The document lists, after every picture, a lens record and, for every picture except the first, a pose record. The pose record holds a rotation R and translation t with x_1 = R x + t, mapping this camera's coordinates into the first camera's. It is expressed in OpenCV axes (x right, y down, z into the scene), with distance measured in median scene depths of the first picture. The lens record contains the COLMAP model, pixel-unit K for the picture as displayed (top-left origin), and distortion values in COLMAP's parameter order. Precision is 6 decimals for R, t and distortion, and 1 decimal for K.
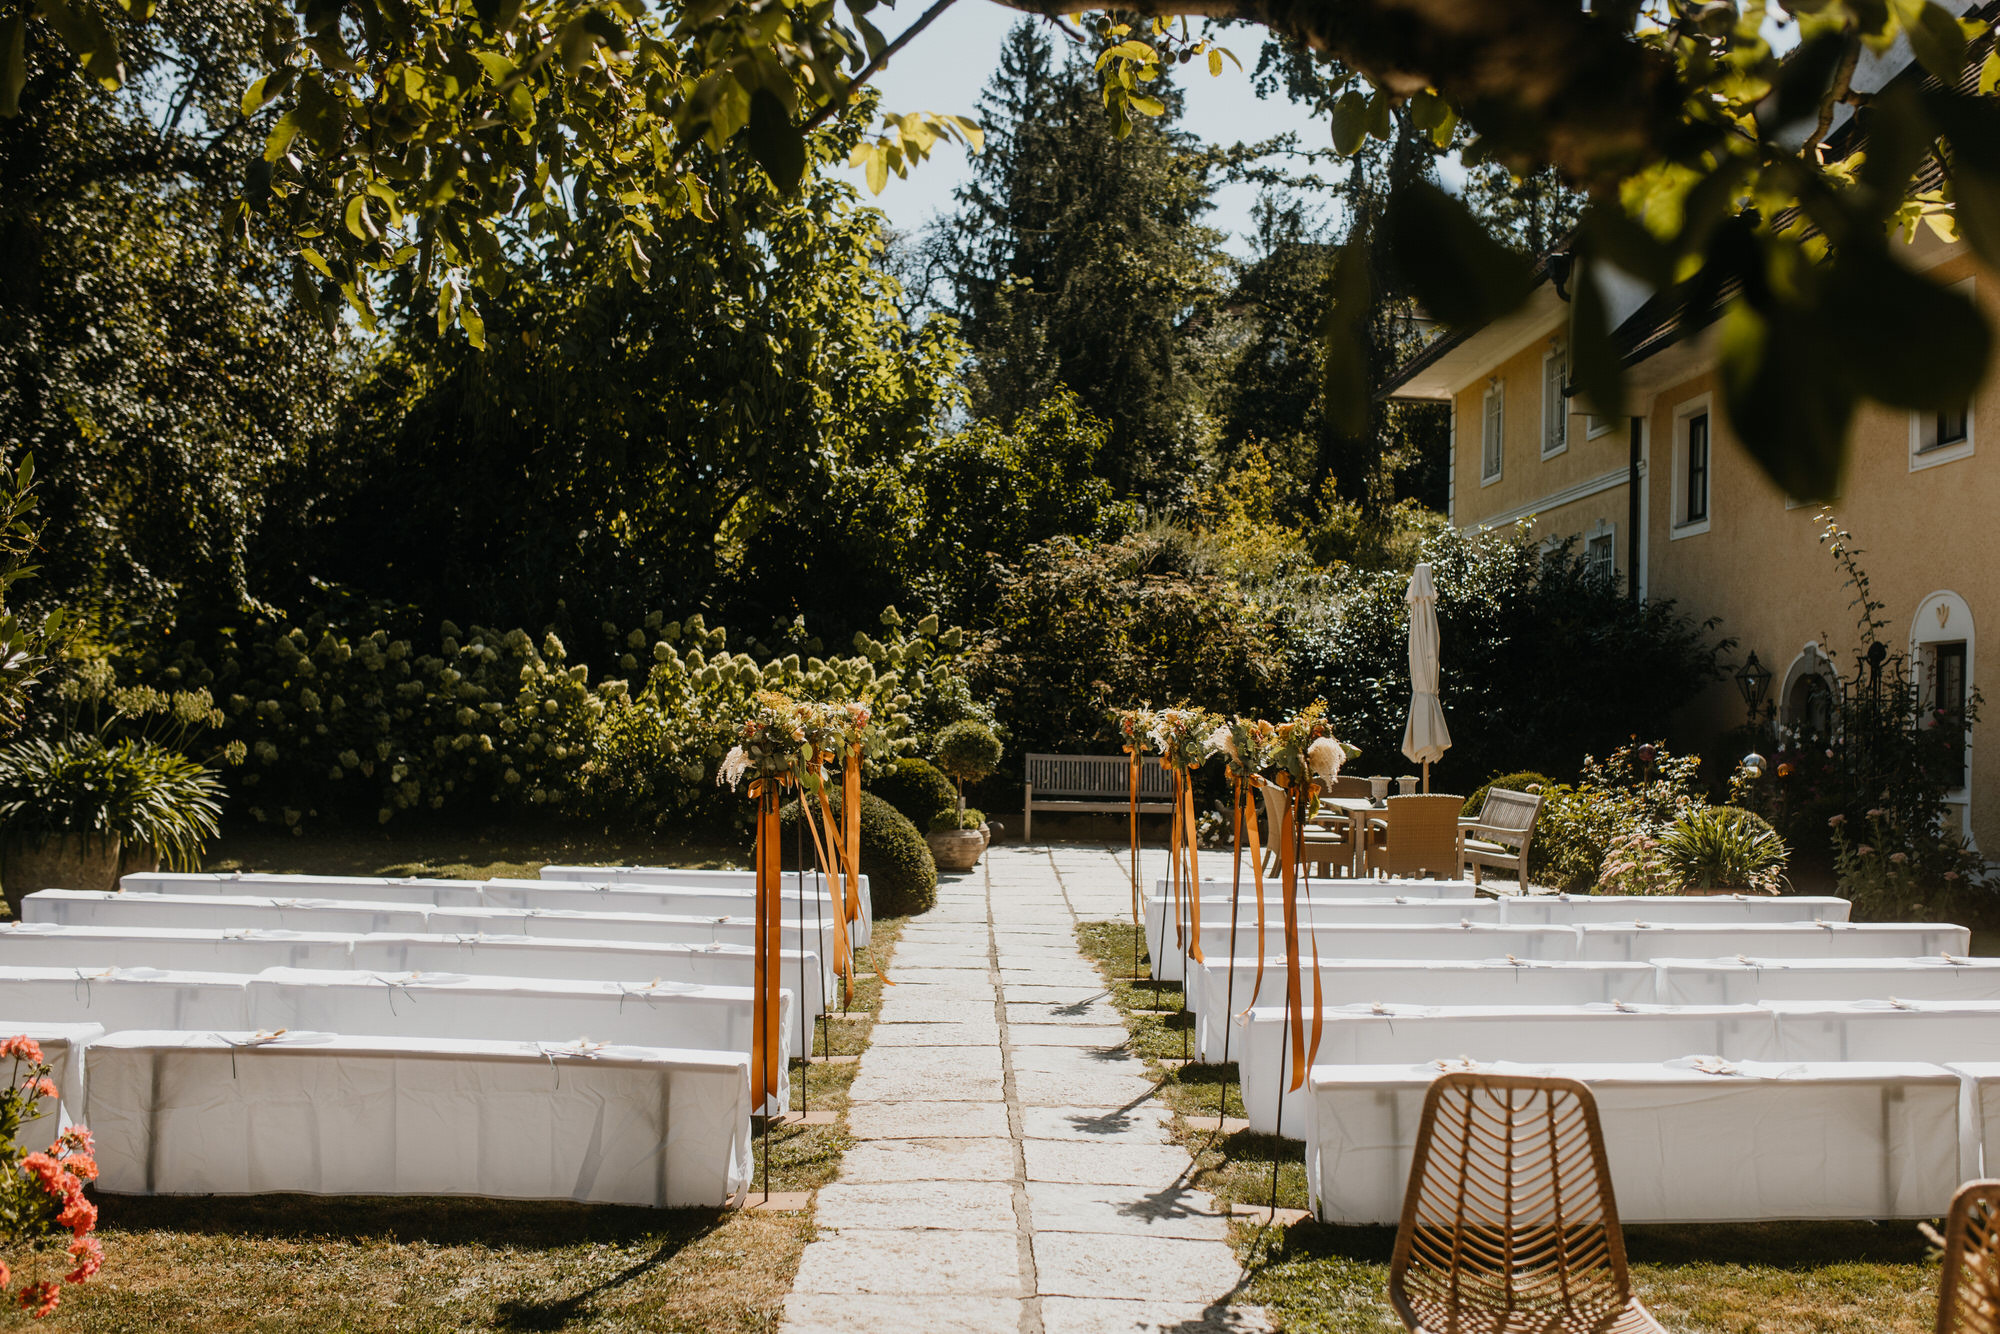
lens RADIAL K [[3998.8, 0, 1000.0], [0, 3998.8, 667.0], [0, 0, 1]] dist [0.010020, 0.050807]
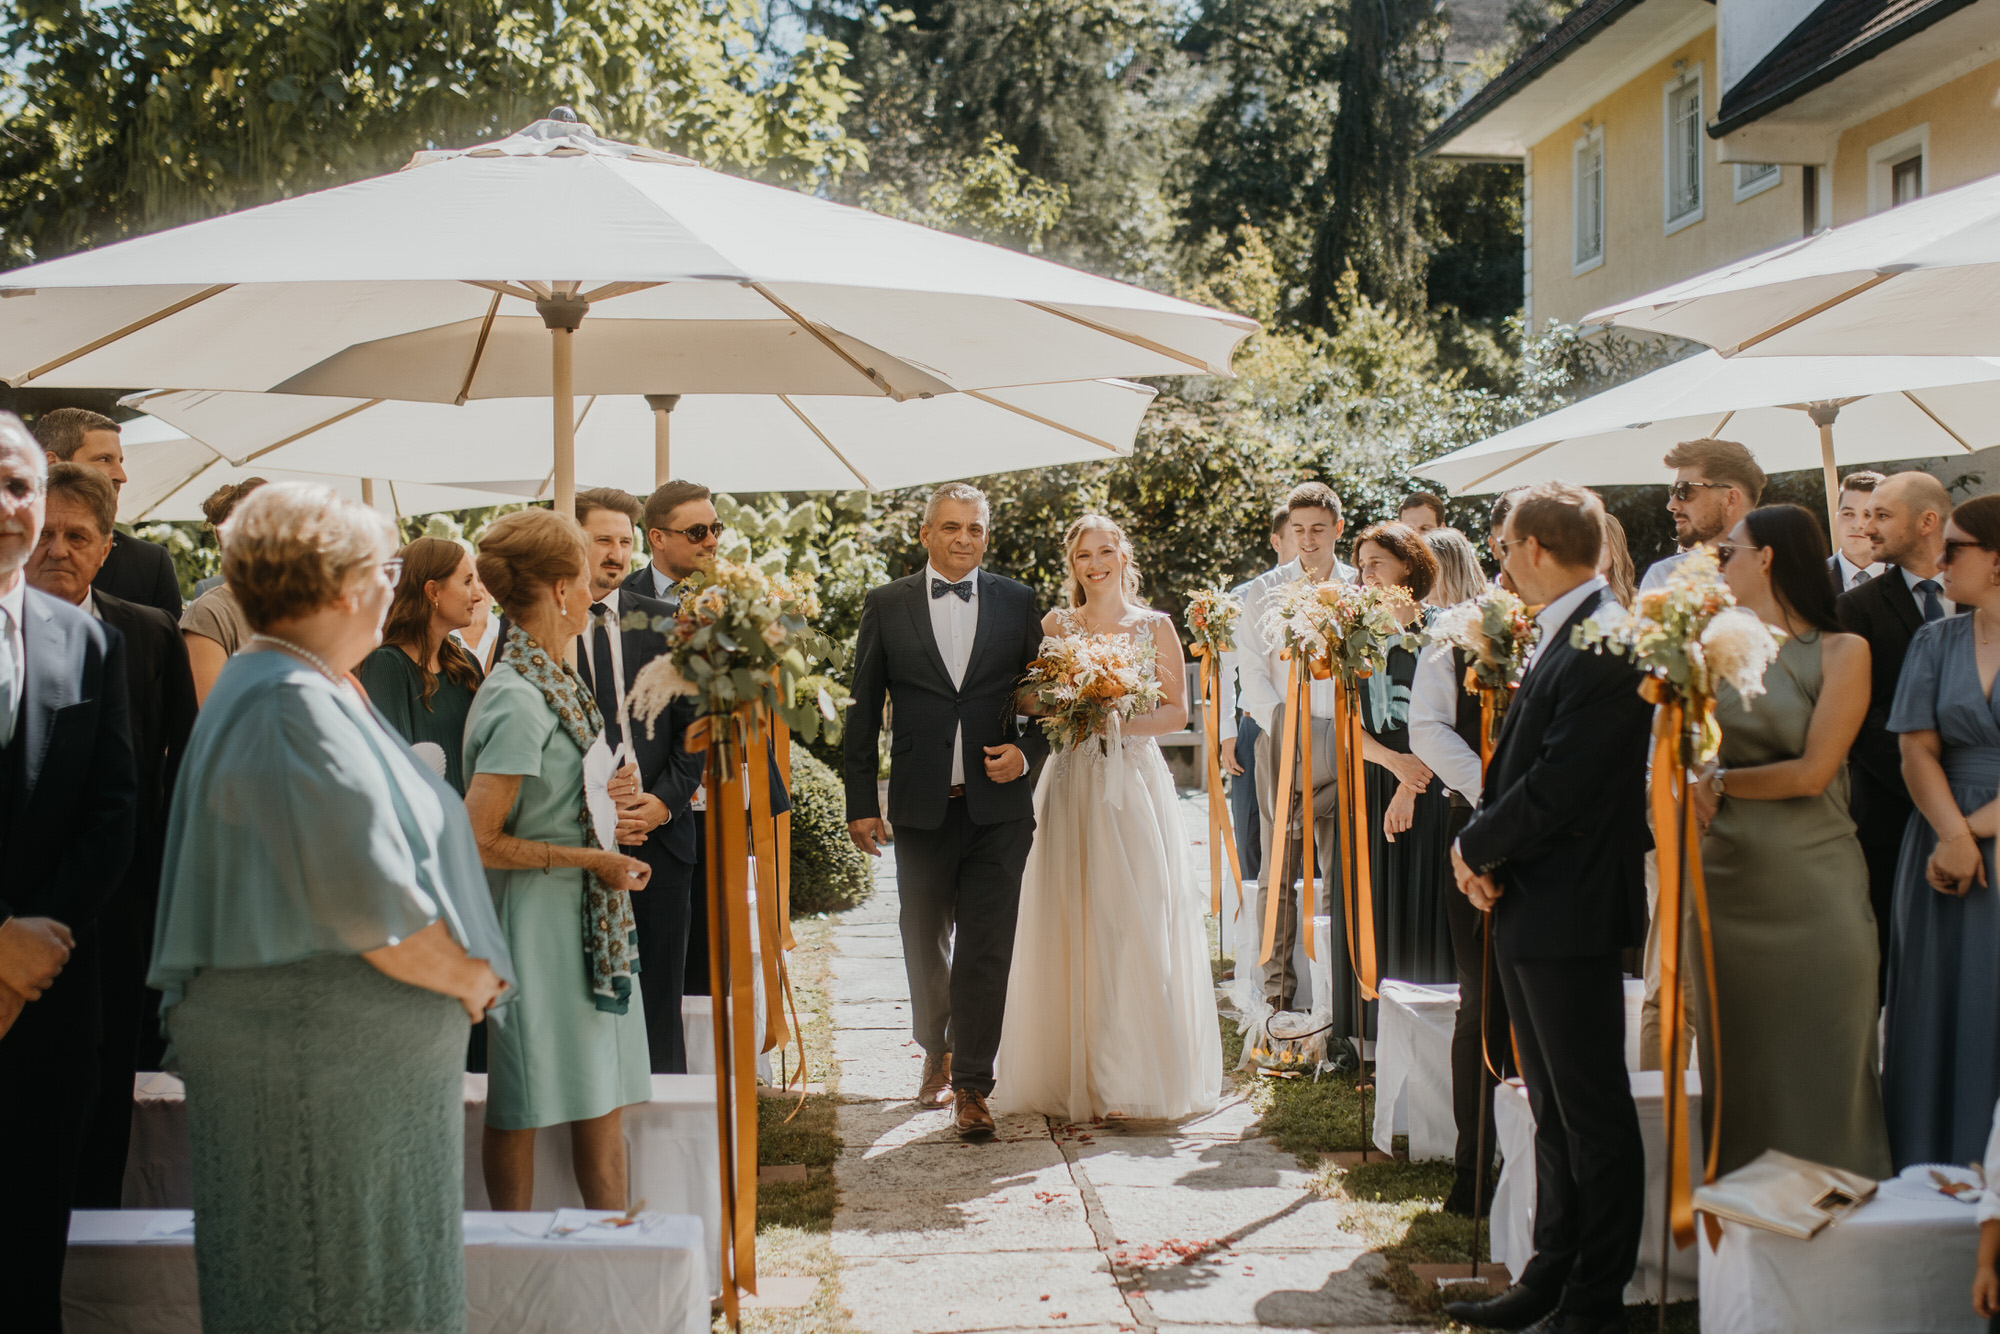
lens RADIAL K [[4132.9, 0, 1000.0], [0, 4132.9, 667.0], [0, 0, 1]] dist [0.009582, -0.165709]
pose [[0.996832, -0.027026, 0.074807, -0.039986], [0.025446, 0.999434, 0.021992, 0.006228], [-0.075359, -0.020019, 0.996956, 0.277085]]
